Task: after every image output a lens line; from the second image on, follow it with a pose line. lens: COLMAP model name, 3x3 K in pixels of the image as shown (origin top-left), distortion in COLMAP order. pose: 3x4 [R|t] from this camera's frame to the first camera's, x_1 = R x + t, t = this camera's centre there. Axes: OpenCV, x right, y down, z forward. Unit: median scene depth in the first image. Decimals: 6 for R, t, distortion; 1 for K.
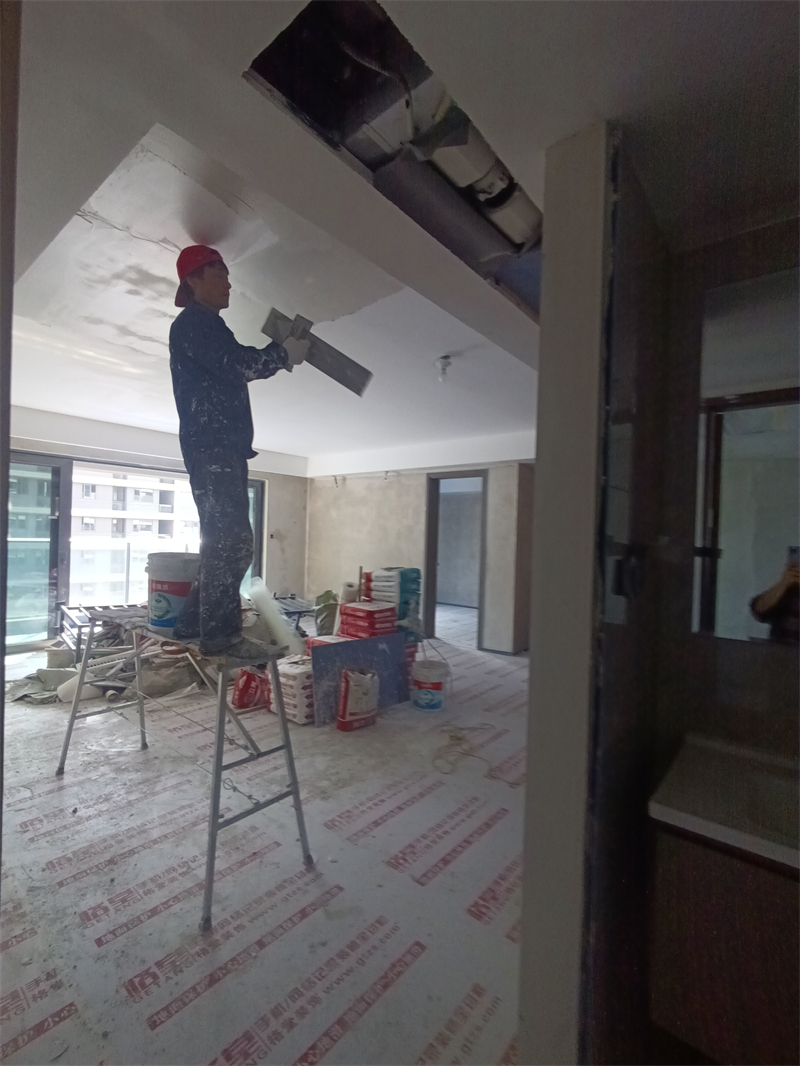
lens RADIAL K [[490.3, 0, 406.3], [0, 490.3, 540.4], [0, 0, 1]] dist [0.000505, 0.001263]
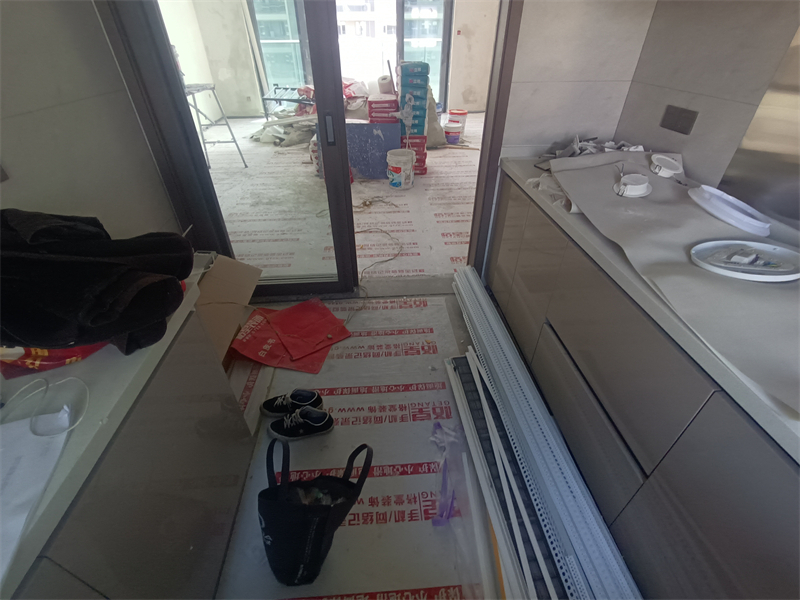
lens RADIAL K [[368.0, 0, 396.2], [0, 368.0, 303.2], [0, 0, 1]] dist [0.000505, 0.001263]
pose [[0.685252, 0.406357, -0.604404, 0.737712], [0.018560, 0.819863, 0.572259, 0.027964], [0.728070, -0.403359, 0.554271, 0.297554]]
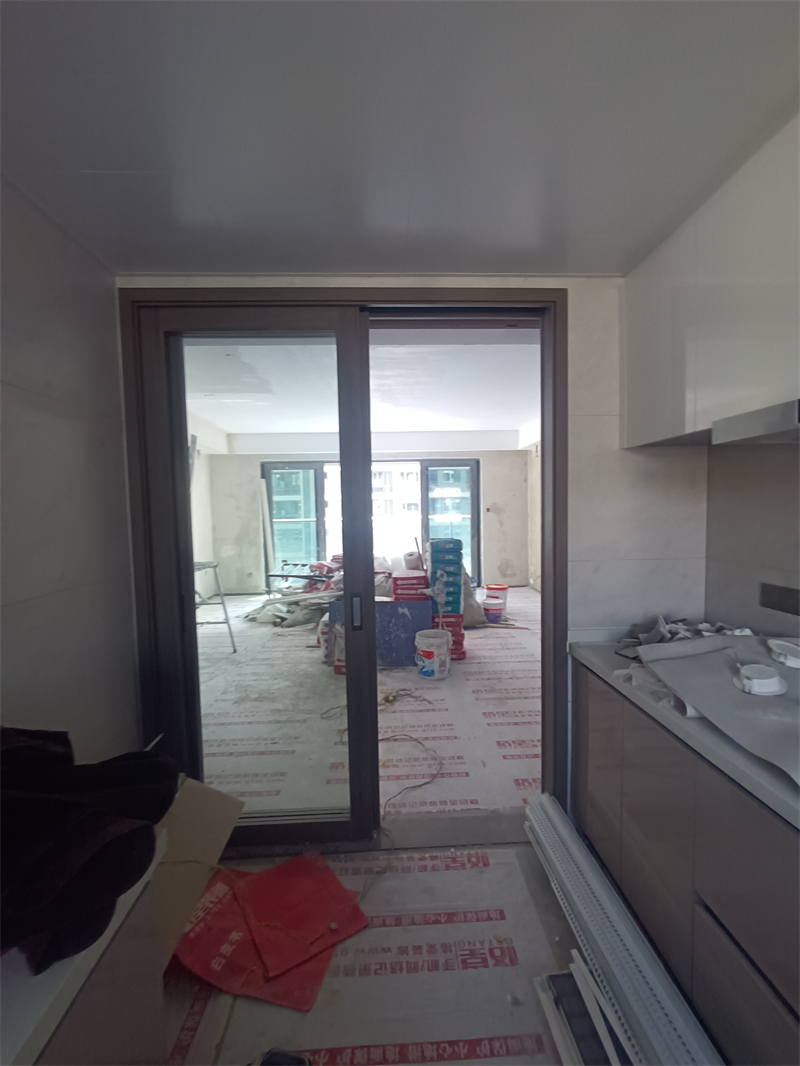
lens RADIAL K [[490.3, 0, 406.3], [0, 490.3, 540.4], [0, 0, 1]] dist [0.000505, 0.001263]
pose [[0.669449, 0.006455, -0.742830, 0.728903], [0.032675, 0.998739, 0.038126, 0.020221], [0.742139, -0.049795, 0.668394, 0.282430]]
